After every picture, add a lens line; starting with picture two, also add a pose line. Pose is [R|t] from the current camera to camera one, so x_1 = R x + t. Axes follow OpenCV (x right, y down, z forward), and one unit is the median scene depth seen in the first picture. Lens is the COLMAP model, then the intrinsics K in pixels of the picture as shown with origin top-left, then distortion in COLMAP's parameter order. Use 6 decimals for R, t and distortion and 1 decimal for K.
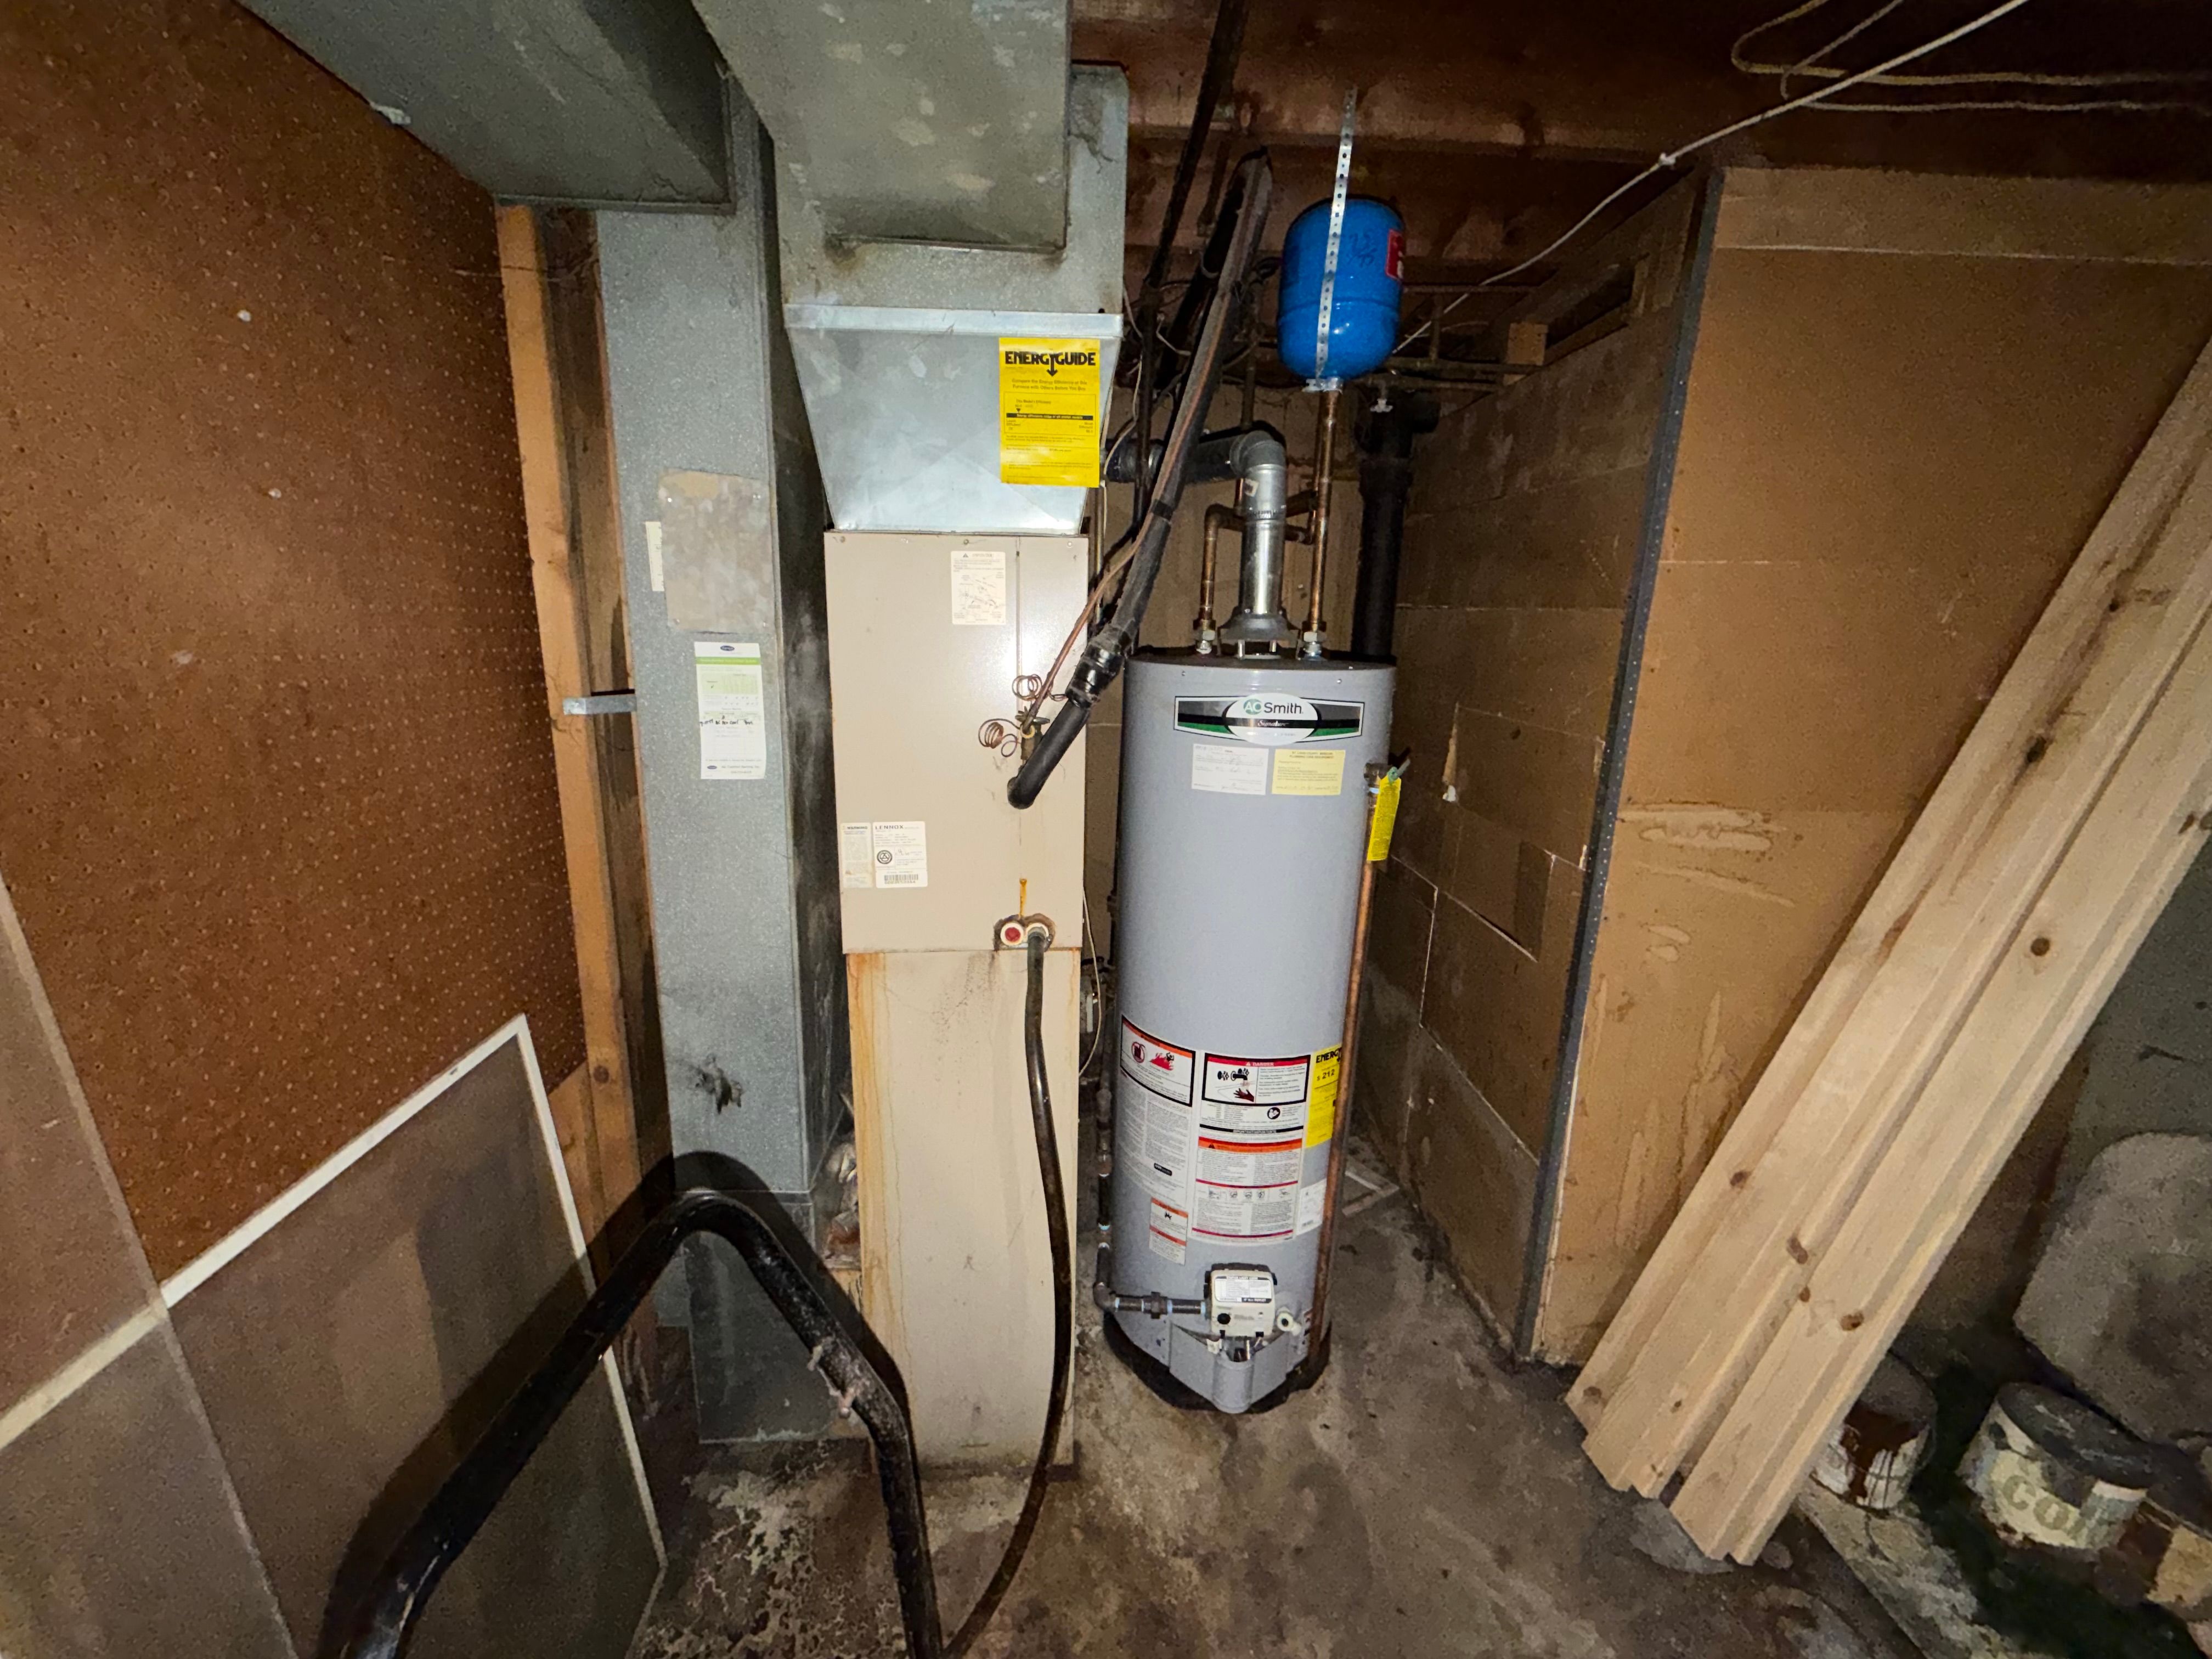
lens RADIAL K [[883.1, 0, 1103.5], [0, 883.1, 826.3], [0, 0, 1]] dist [0.003234, -0.000388]
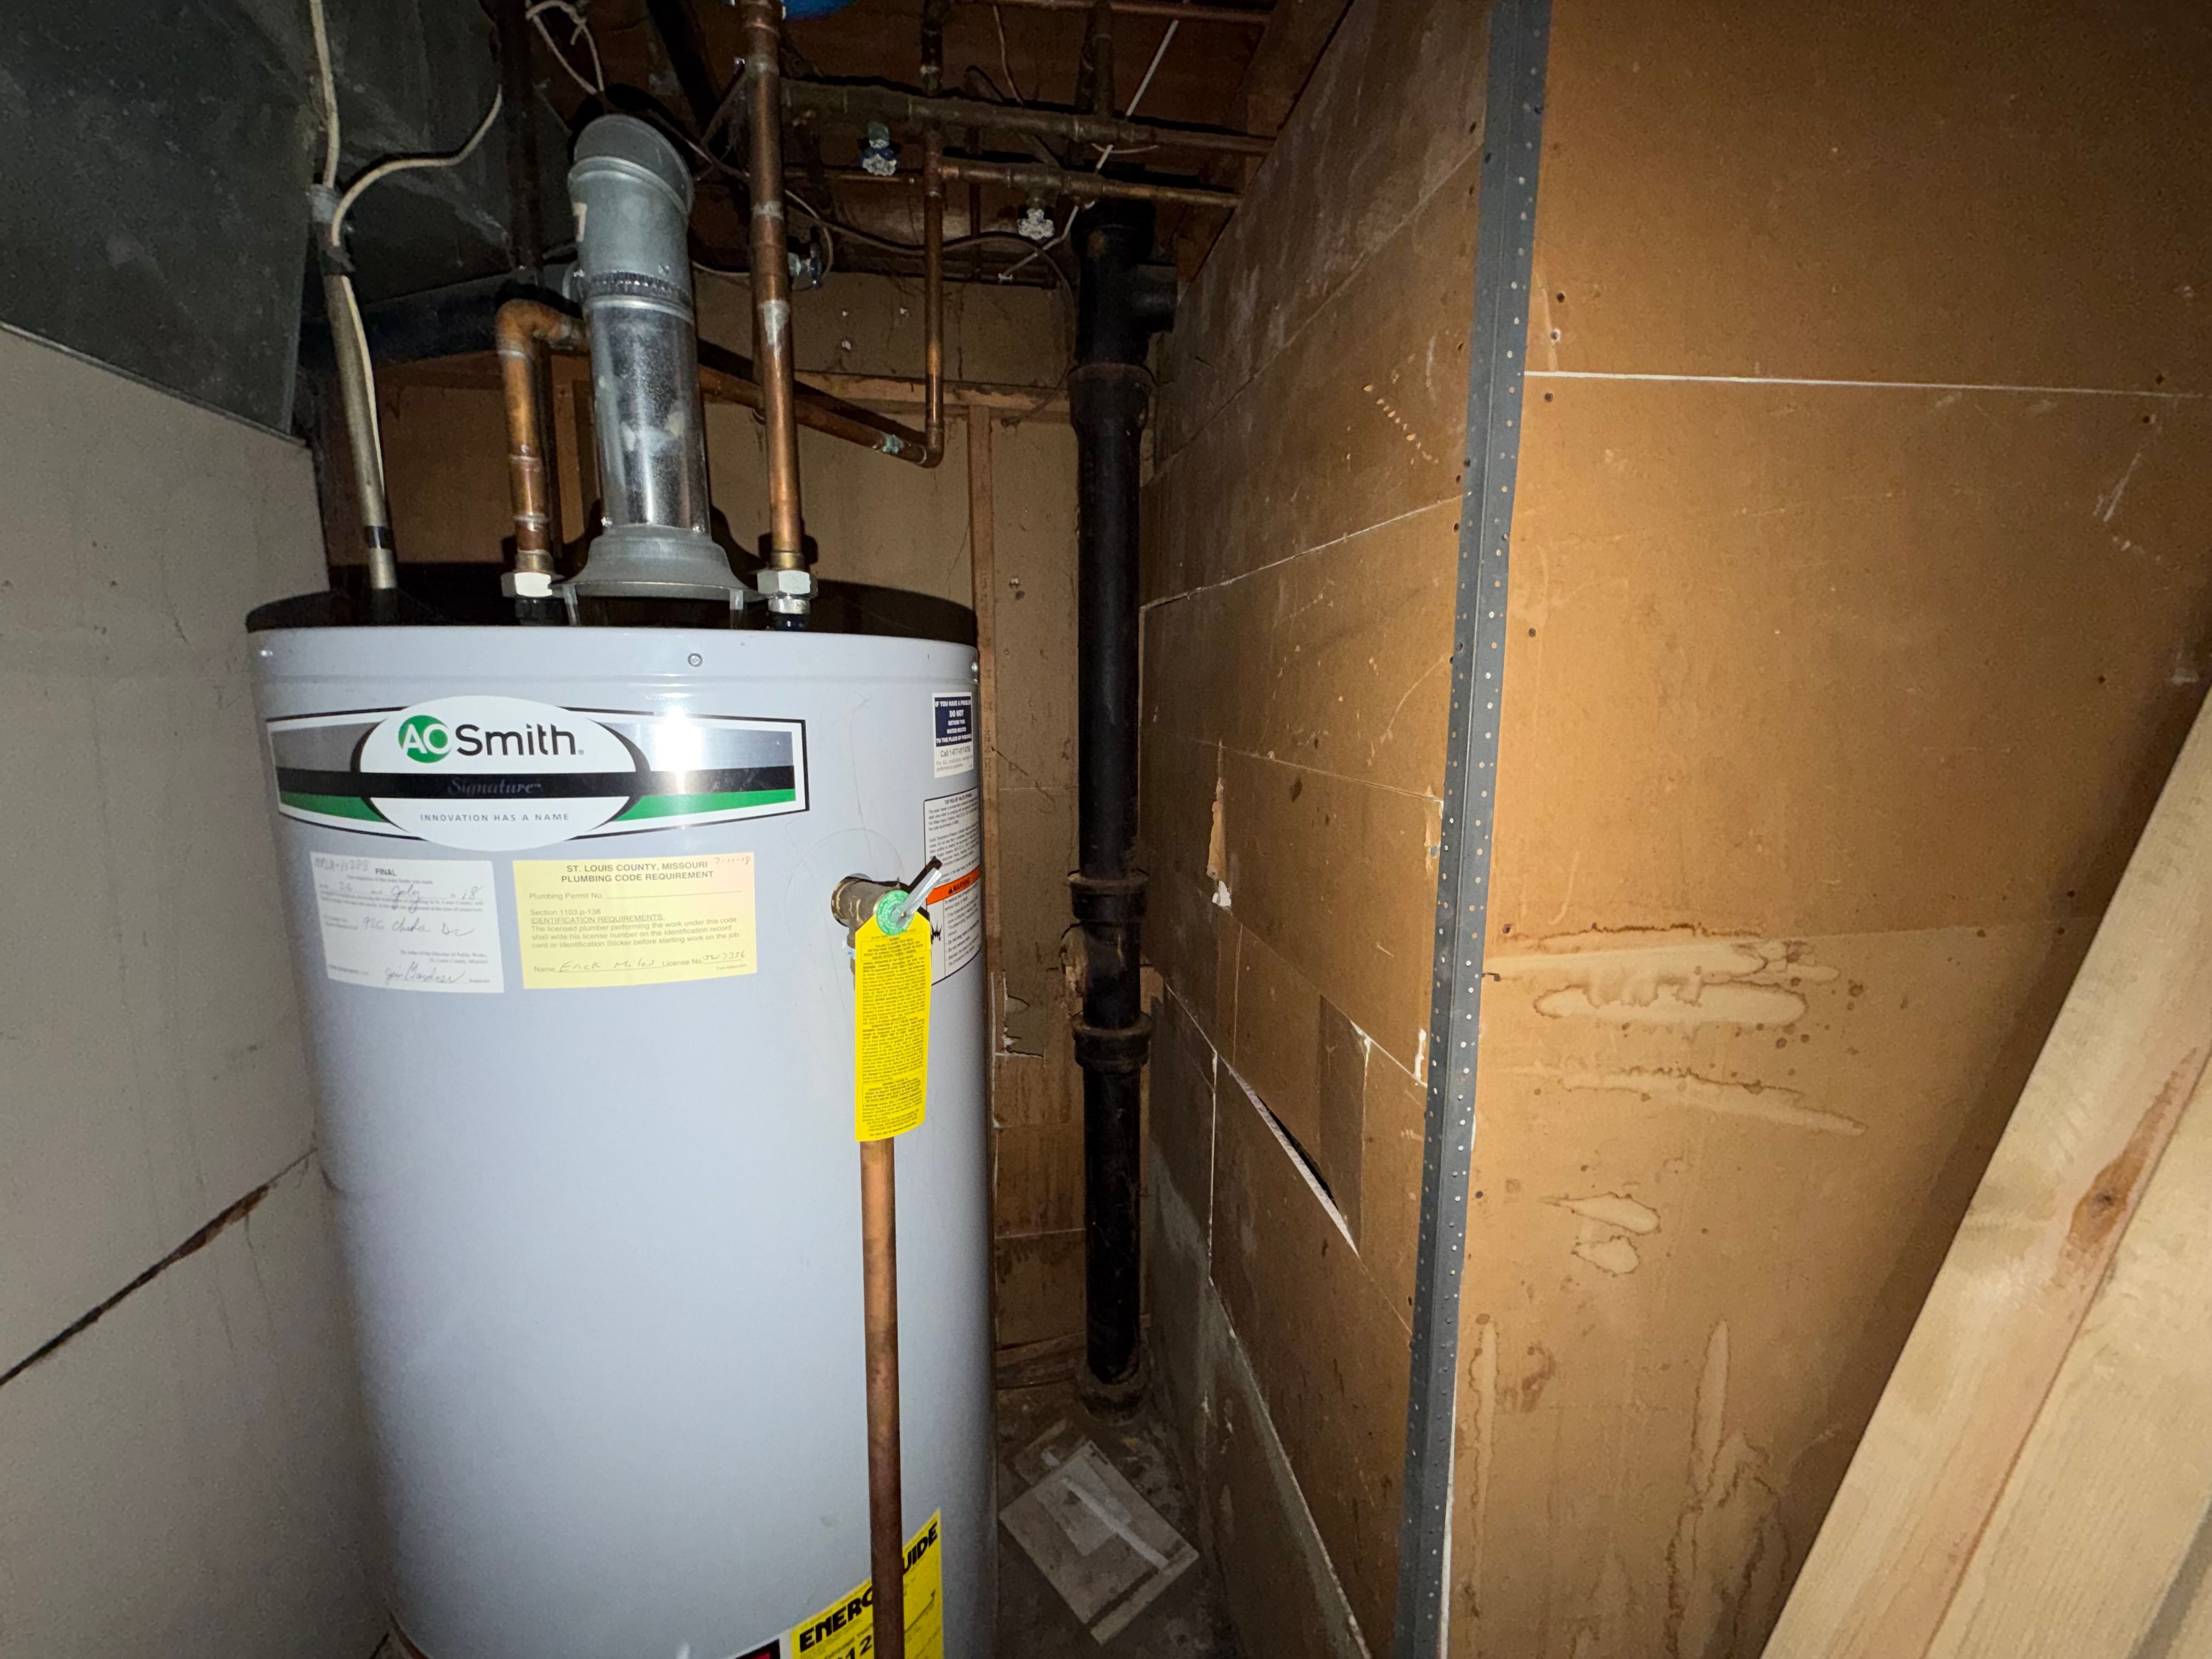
lens RADIAL K [[883.1, 0, 1105.6], [0, 883.1, 826.2], [0, 0, 1]] dist [0.003234, -0.000388]
pose [[0.992951, -0.041748, 0.110927, 0.345401], [0.050328, 0.995859, -0.075710, -0.056839], [-0.107307, 0.080759, 0.990941, 0.573901]]
